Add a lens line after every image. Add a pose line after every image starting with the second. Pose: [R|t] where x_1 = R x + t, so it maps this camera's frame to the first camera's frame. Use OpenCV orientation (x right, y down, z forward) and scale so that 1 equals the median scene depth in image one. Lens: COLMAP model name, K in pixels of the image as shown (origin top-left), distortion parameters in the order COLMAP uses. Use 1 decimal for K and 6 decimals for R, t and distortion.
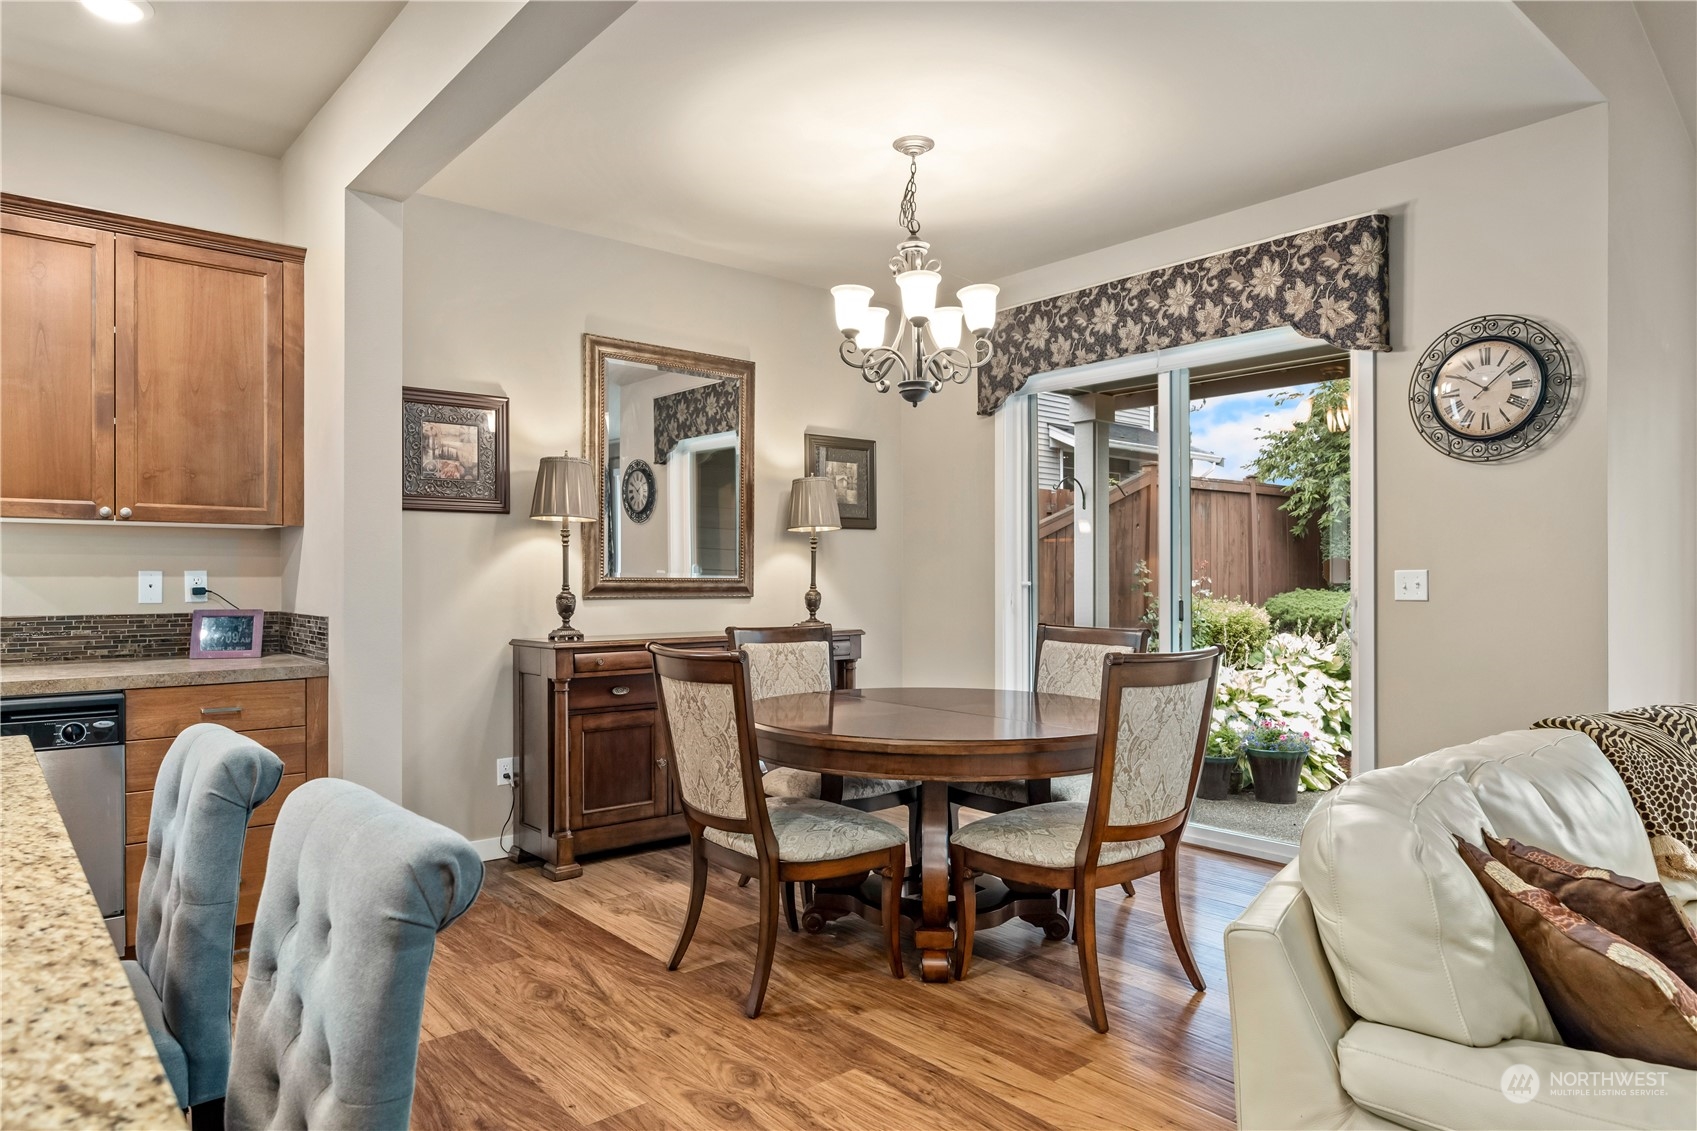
lens RADIAL K [[1033.0, 0, 851.7], [0, 1033.0, 580.2], [0, 0, 1]] dist [-0.008464, -0.000586]
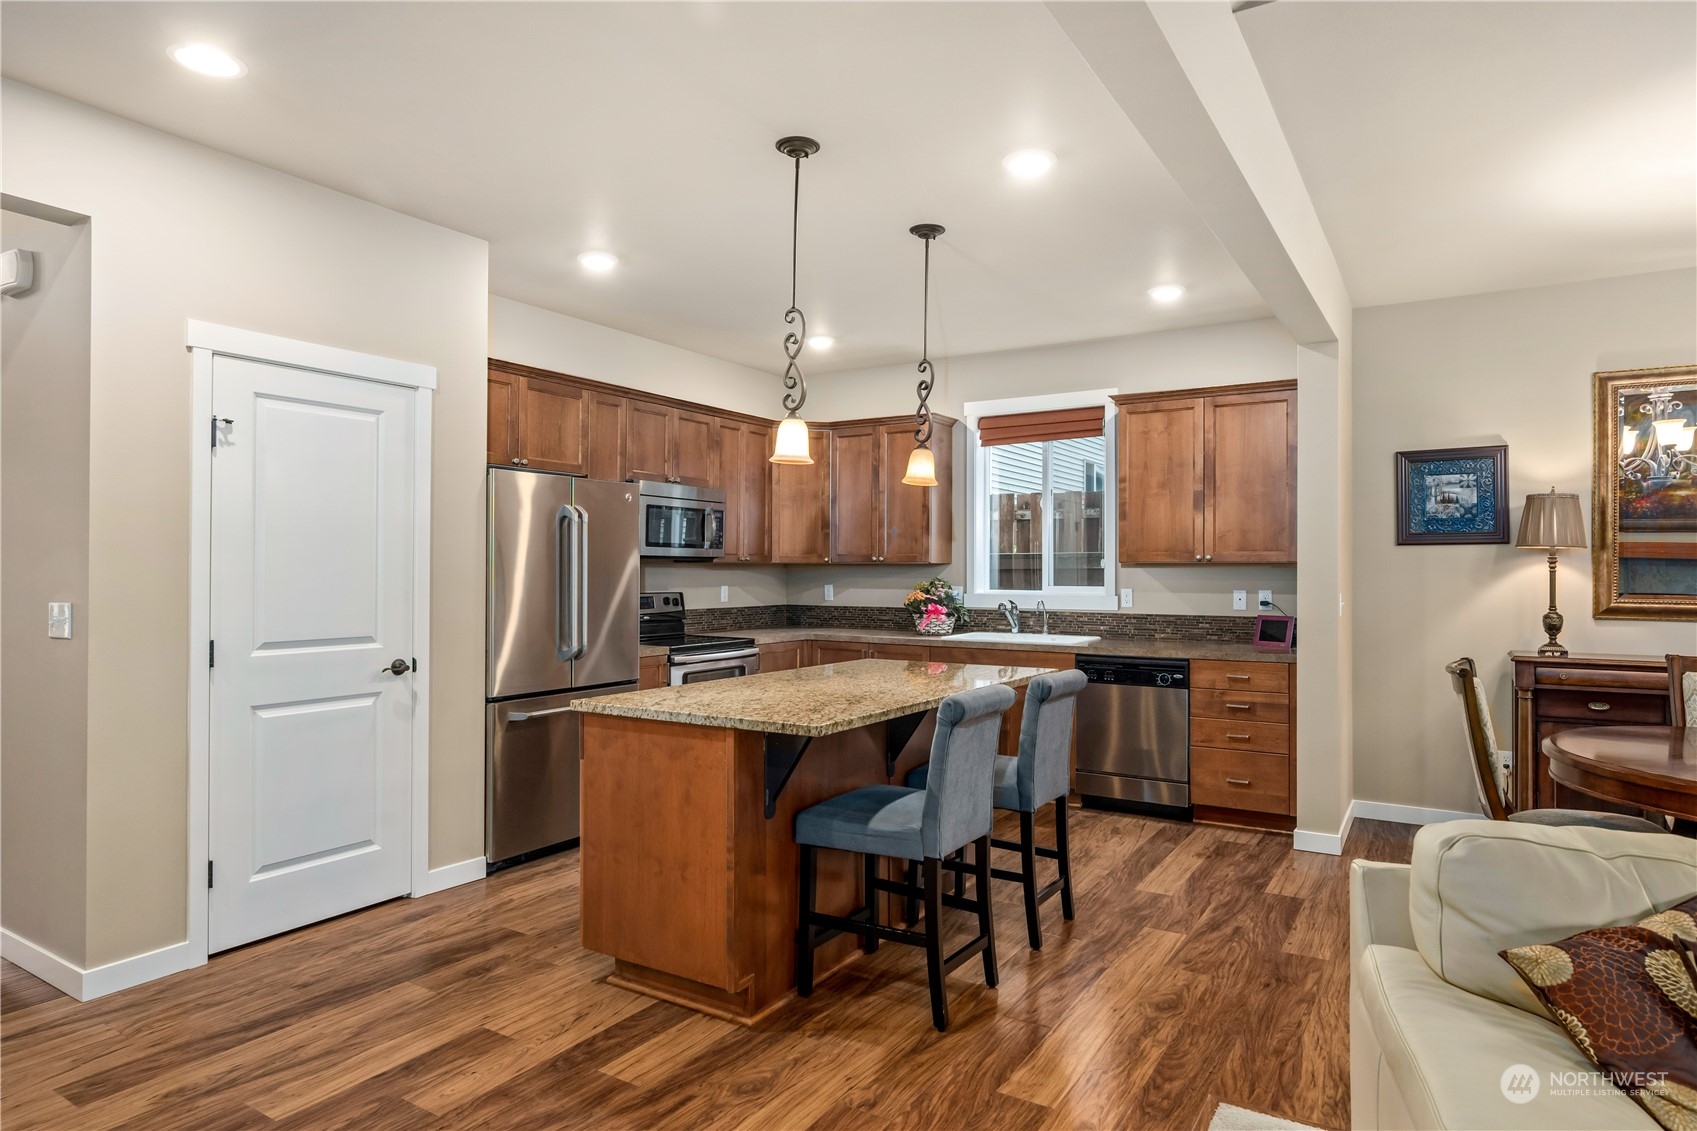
lens RADIAL K [[989.0, 0, 851.1], [0, 989.0, 557.7], [0, 0, 1]] dist [-0.000390, -0.001365]
pose [[0.301850, -0.009867, -0.953304, 0.551265], [-0.003047, 0.999931, -0.011314, -0.035634], [0.953350, 0.006320, 0.301800, -0.060235]]
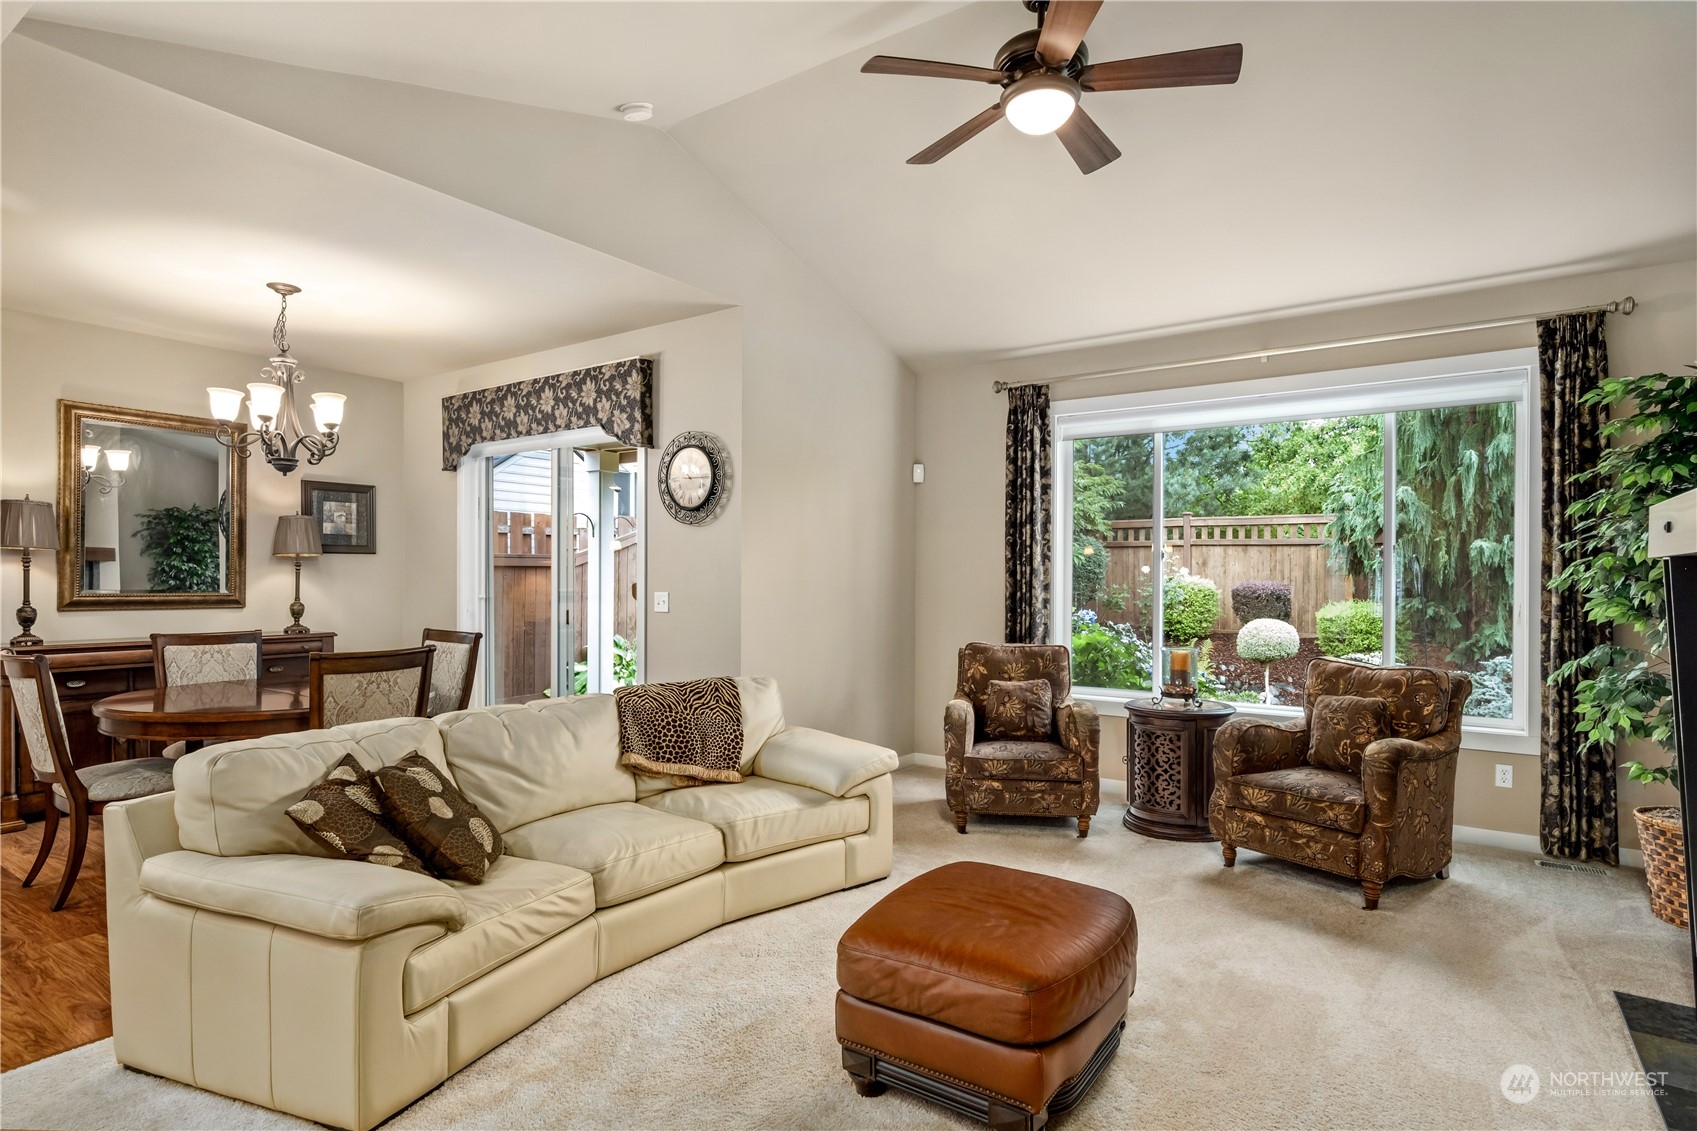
lens RADIAL K [[892.2, 0, 848.5], [0, 892.2, 579.6], [0, 0, 1]] dist [0.014914, -0.000490]
pose [[0.969960, 0.002711, 0.243251, 0.454716], [-0.004161, 0.999977, 0.005445, -0.034009], [-0.243230, -0.006294, 0.969948, -0.334856]]
